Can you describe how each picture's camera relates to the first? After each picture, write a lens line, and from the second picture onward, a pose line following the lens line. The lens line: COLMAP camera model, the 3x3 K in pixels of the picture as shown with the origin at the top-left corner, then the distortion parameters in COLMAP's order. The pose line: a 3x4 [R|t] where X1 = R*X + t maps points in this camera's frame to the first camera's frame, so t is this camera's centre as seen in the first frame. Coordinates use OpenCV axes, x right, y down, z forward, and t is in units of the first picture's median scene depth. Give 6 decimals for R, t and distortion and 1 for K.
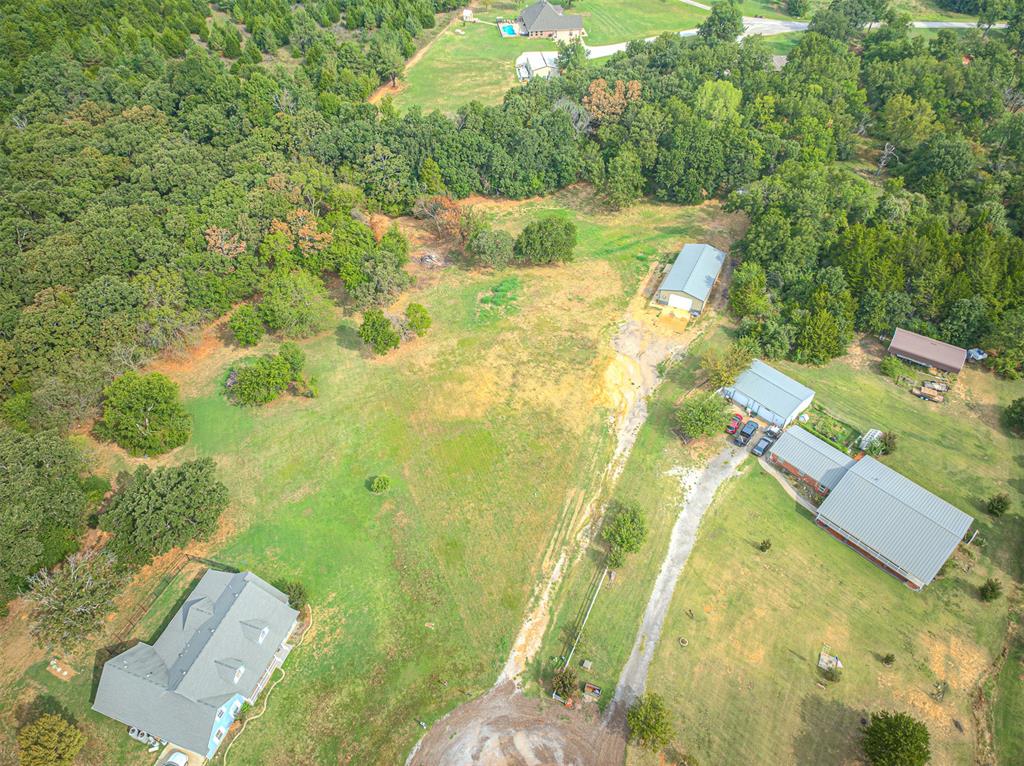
lens RADIAL K [[688.4, 0, 513.0], [0, 688.4, 388.1], [0, 0, 1]] dist [0.060656, -0.081220]
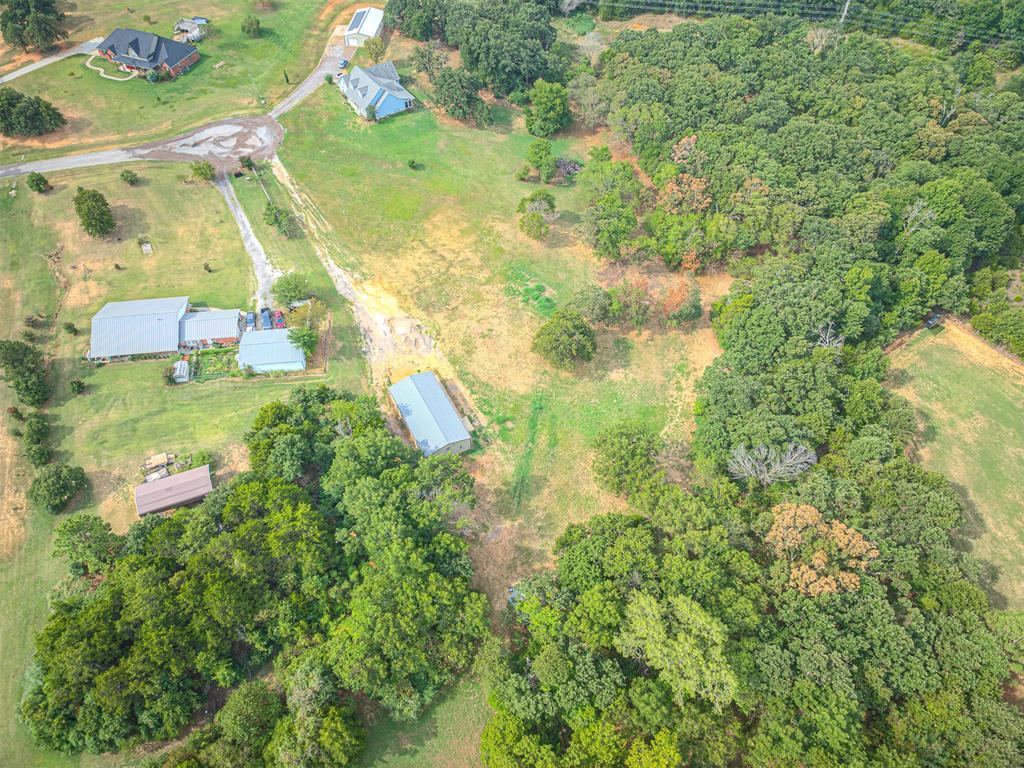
lens RADIAL K [[694.0, 0, 510.3], [0, 694.0, 385.9], [0, 0, 1]] dist [0.063979, -0.089900]
pose [[-0.588068, 0.634019, -0.502191, 0.687339], [-0.581593, 0.100009, 0.807309, -1.048017], [0.562073, 0.766823, 0.309929, 0.821917]]
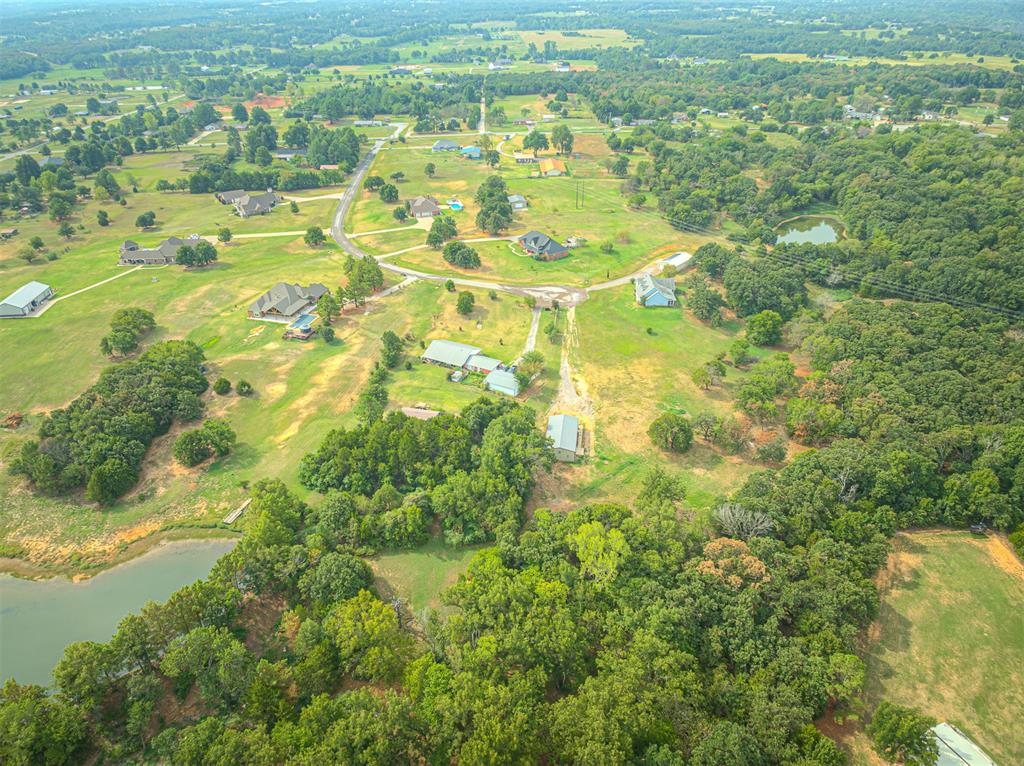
lens RADIAL K [[694.0, 0, 510.3], [0, 694.0, 384.9], [0, 0, 1]] dist [0.063979, -0.089900]
pose [[-0.949518, 0.168516, -0.264608, 0.789366], [-0.214962, 0.264834, 0.940029, -1.654443], [0.228487, 0.949455, -0.215240, 1.295466]]
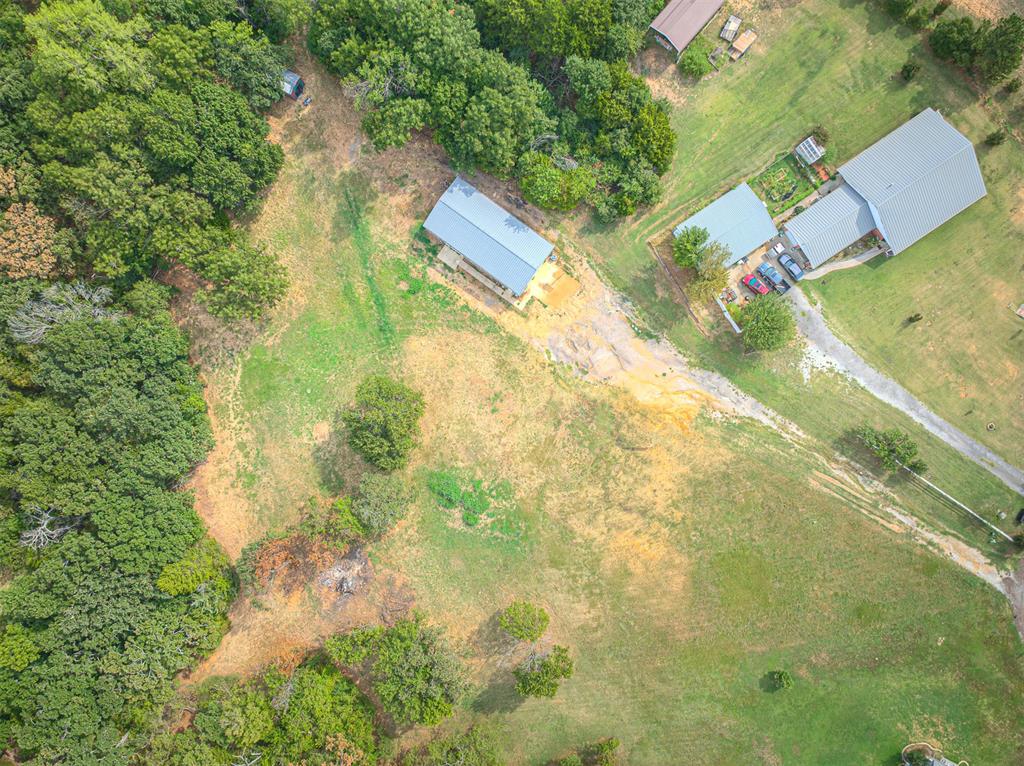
lens RADIAL K [[688.4, 0, 513.0], [0, 688.4, 388.1], [0, 0, 1]] dist [0.060656, -0.081220]
pose [[0.166425, -0.986051, -0.002363, 0.121496], [0.709820, 0.118139, 0.694405, -0.688657], [-0.684440, -0.117244, 0.719580, 0.486210]]
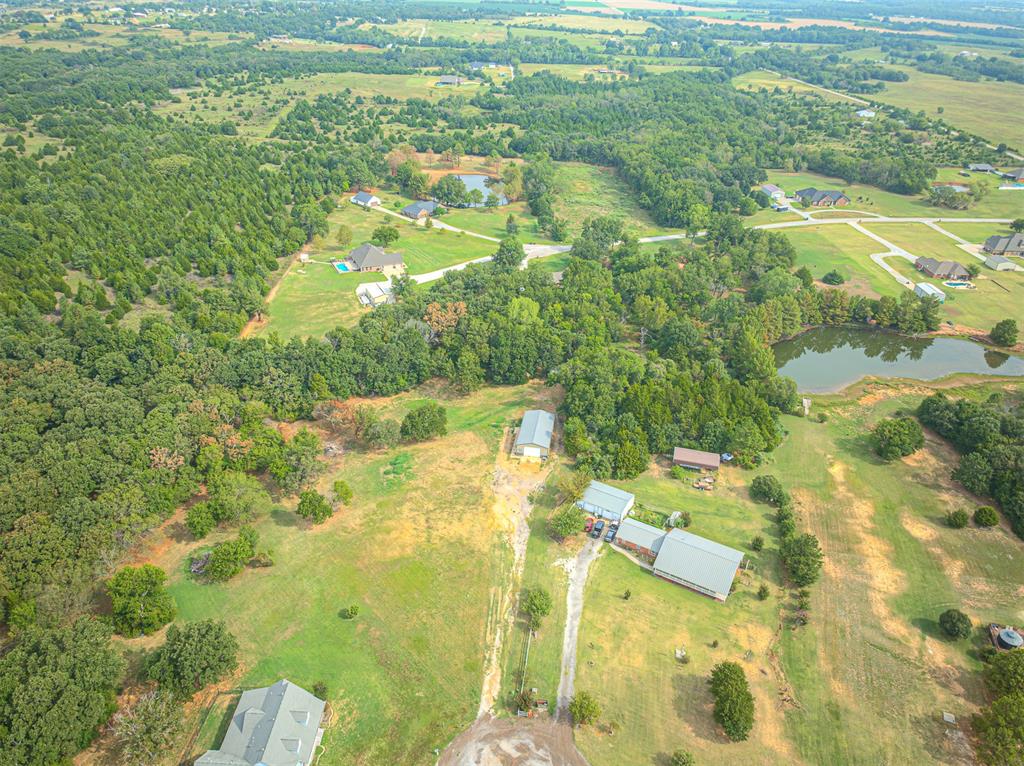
lens RADIAL K [[730.6, 0, 512.0], [0, 730.6, 383.0], [0, 0, 1]] dist [0.084395, -0.124061]
pose [[0.954789, -0.116533, 0.273491, -0.188852], [0.186927, 0.950684, -0.247503, 0.104452], [-0.231161, 0.287436, 0.929486, -0.406498]]
